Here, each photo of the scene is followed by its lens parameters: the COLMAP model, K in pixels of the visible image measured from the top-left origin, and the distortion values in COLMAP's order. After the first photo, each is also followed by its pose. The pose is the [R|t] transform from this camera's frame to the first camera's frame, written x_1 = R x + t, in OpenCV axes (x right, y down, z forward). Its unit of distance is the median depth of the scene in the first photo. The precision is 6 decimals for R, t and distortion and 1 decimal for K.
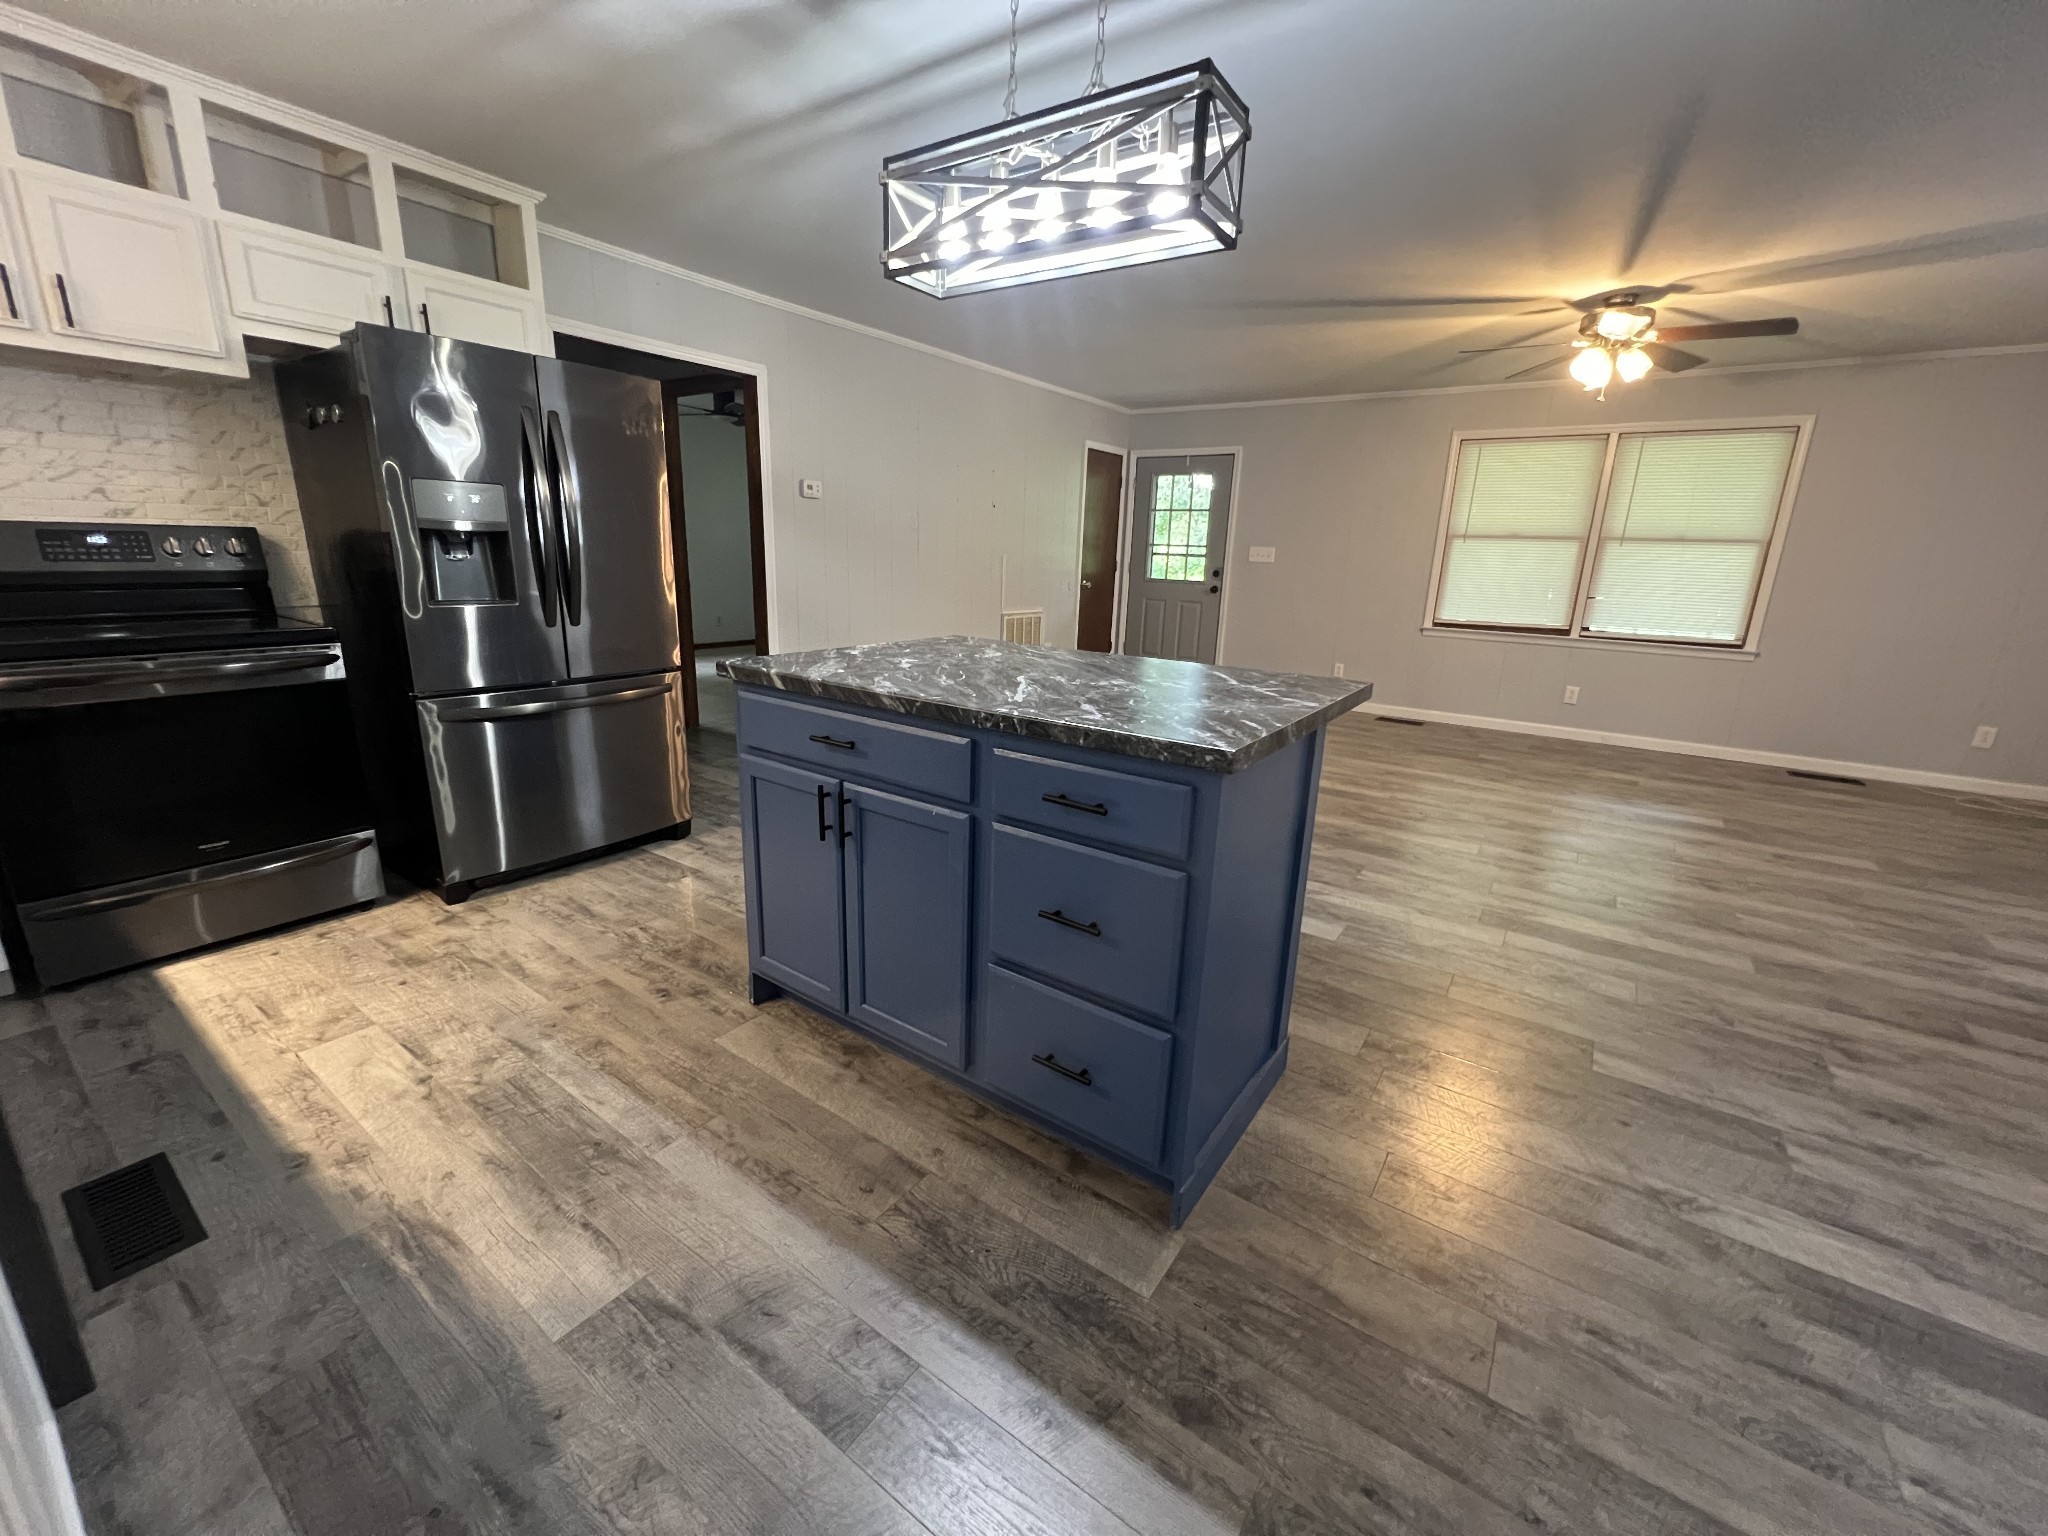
lens RADIAL K [[820.8, 0, 1023.6], [0, 820.8, 767.7], [0, 0, 1]] dist [-0.001016, -0.000583]
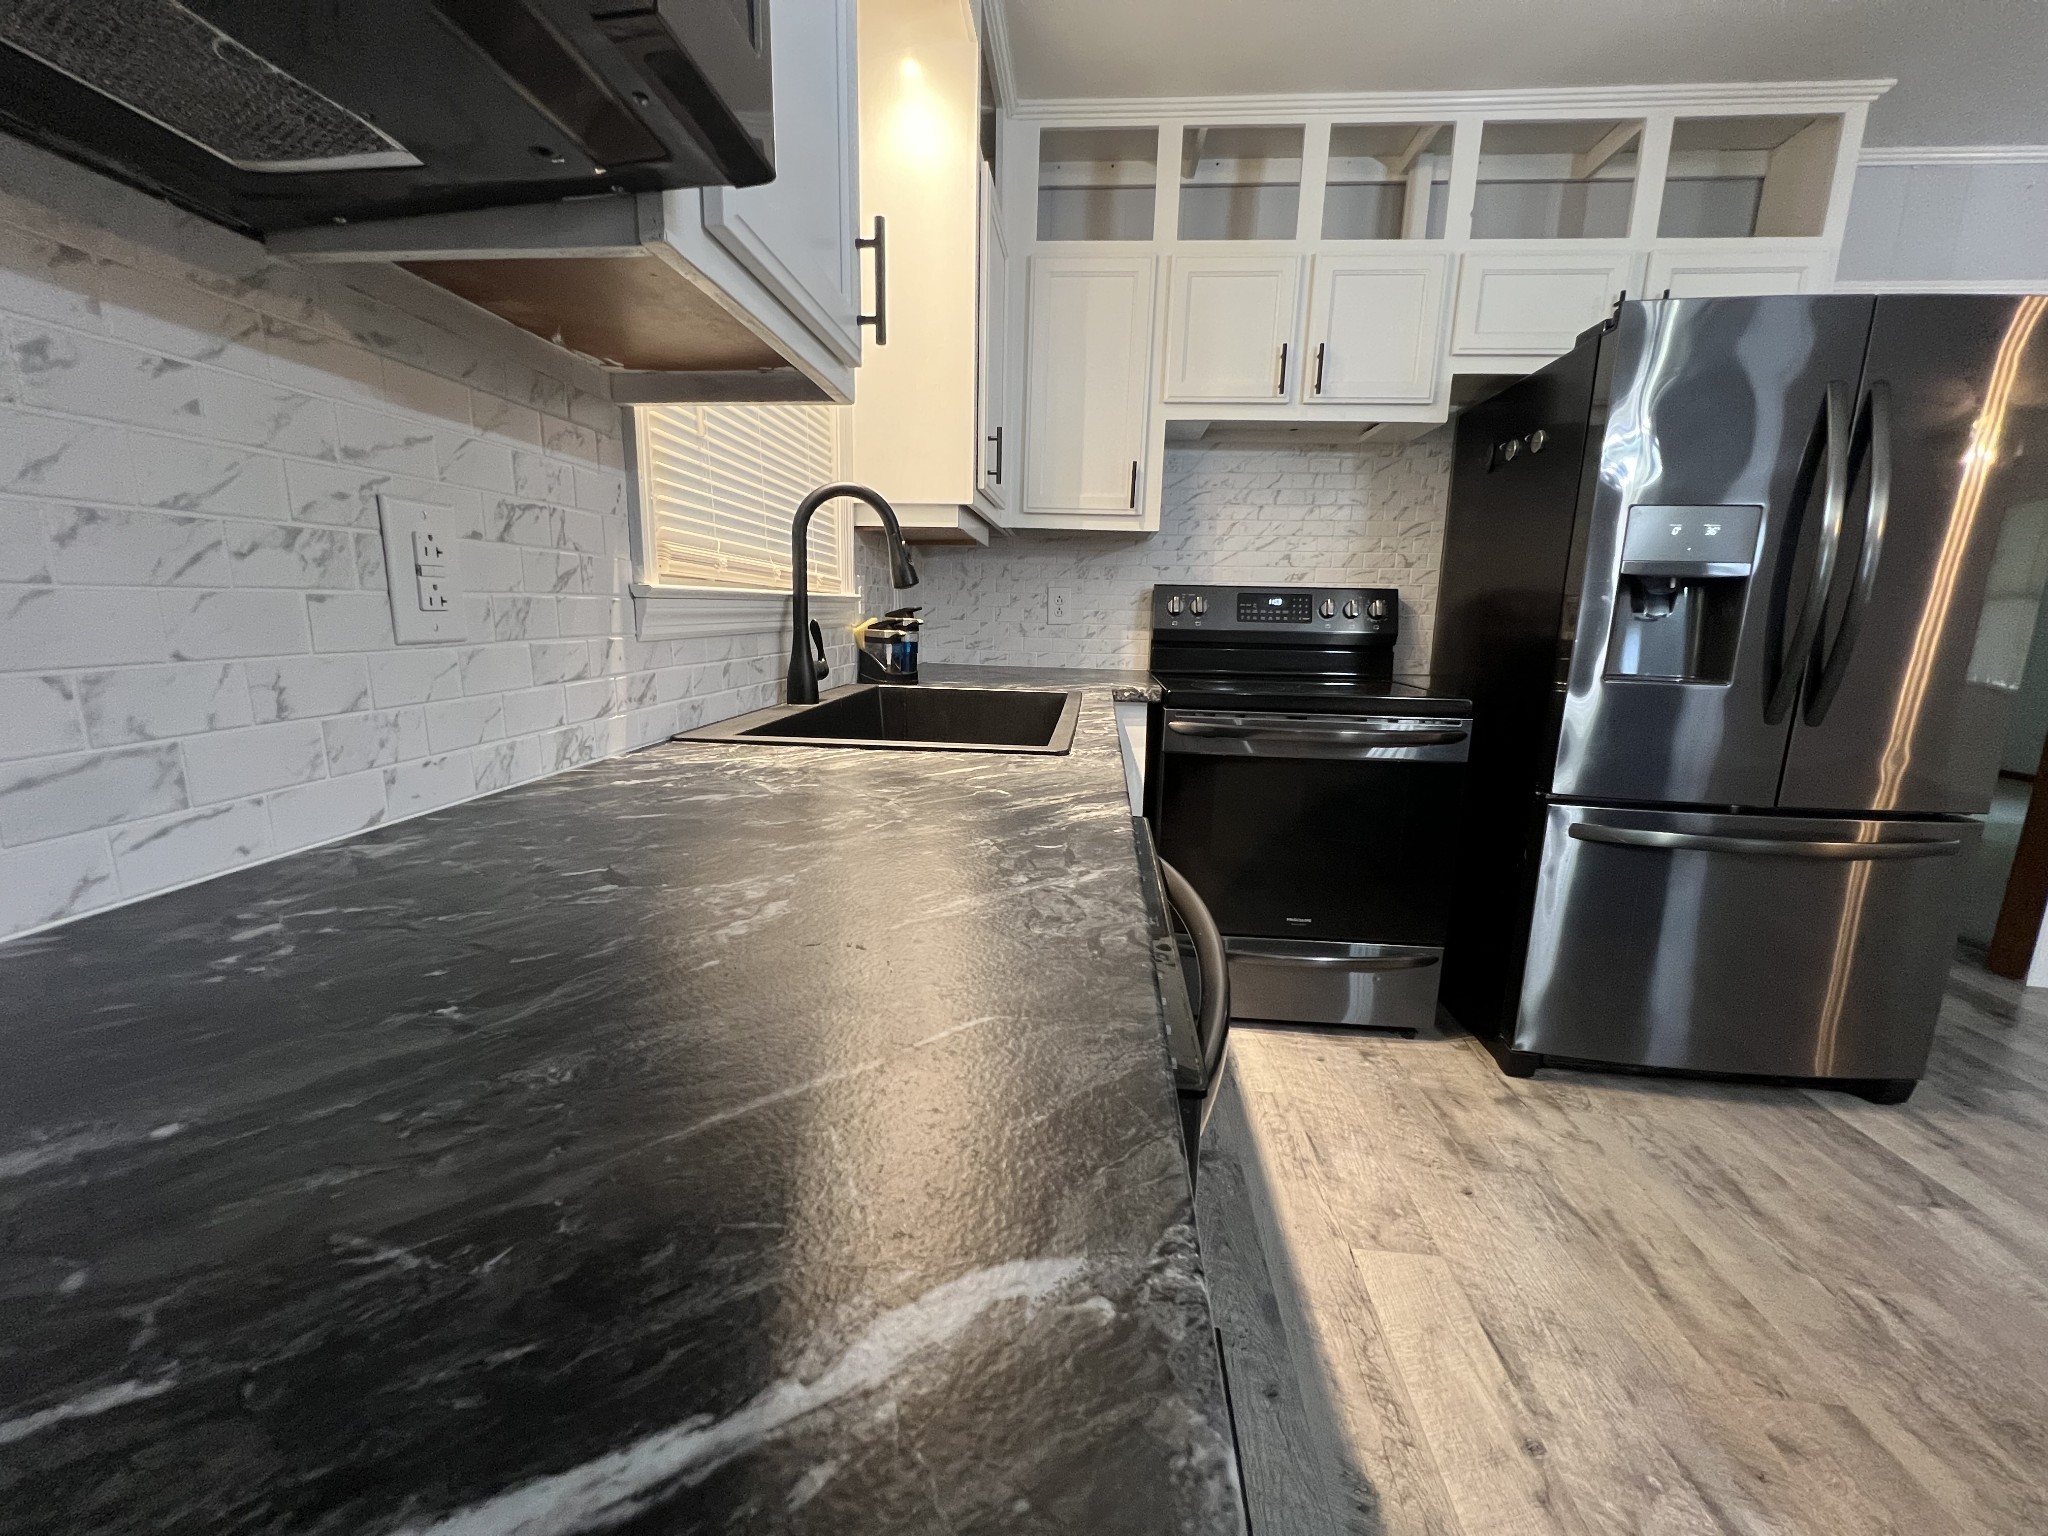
lens RADIAL K [[820.8, 0, 1020.7], [0, 820.8, 766.6], [0, 0, 1]] dist [-0.001016, -0.000583]
pose [[0.498854, 0.140411, -0.855237, -0.347738], [-0.231767, 0.972463, 0.024468, -0.021703], [0.835122, 0.186010, 0.517660, 0.210104]]
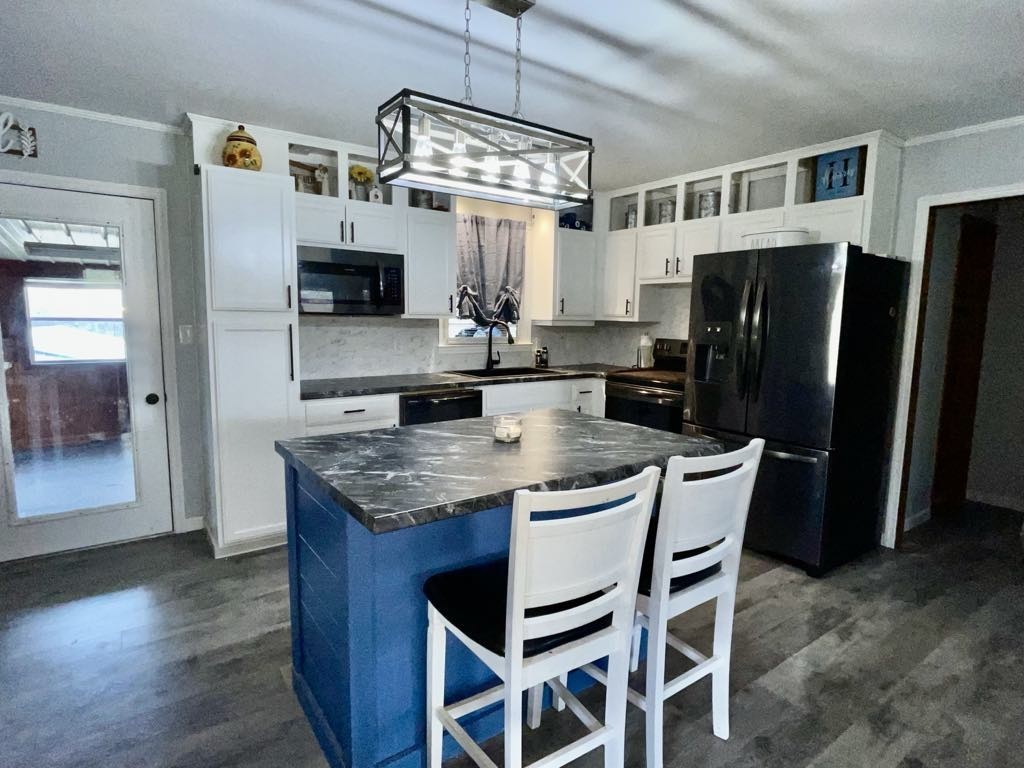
lens RADIAL K [[554.7, 0, 510.3], [0, 554.7, 387.3], [0, 0, 1]] dist [-0.002775, -0.000521]
pose [[-0.328690, 0.083341, -0.940753, 0.726215], [-0.272209, 0.945468, 0.178866, -0.299850], [0.904359, 0.314873, -0.288080, 0.975559]]
